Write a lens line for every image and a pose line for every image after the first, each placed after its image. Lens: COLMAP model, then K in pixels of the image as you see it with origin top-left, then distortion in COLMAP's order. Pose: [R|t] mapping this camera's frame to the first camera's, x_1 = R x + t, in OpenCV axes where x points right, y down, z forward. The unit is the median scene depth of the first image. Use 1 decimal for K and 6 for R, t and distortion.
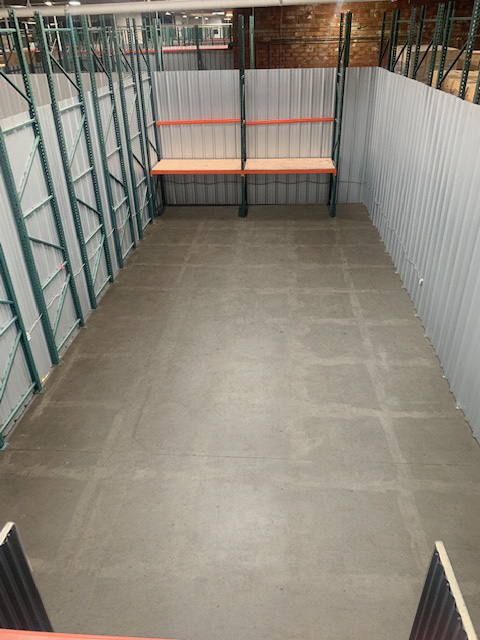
lens RADIAL K [[490.1, 0, 240.0], [0, 490.1, 320.0], [0, 0, 1]] dist [0.005560, -0.003124]
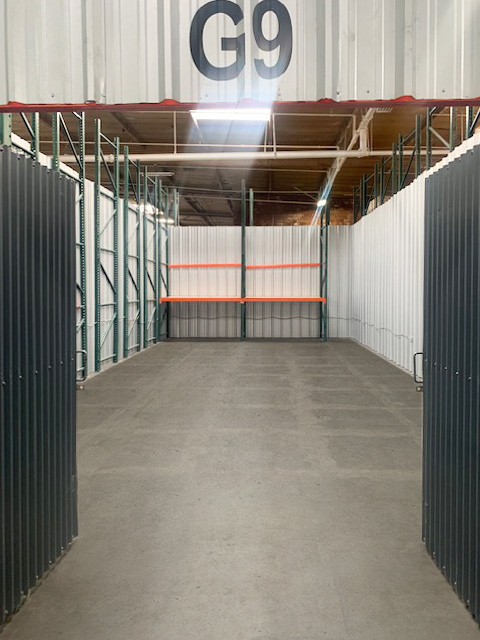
lens RADIAL K [[490.1, 0, 240.0], [0, 490.1, 320.0], [0, 0, 1]] dist [0.005560, -0.003124]
pose [[0.999495, 0.029098, 0.012774, -0.012387], [-0.019124, 0.871787, -0.489512, 0.284390], [-0.025380, 0.489021, 0.871903, 0.045127]]
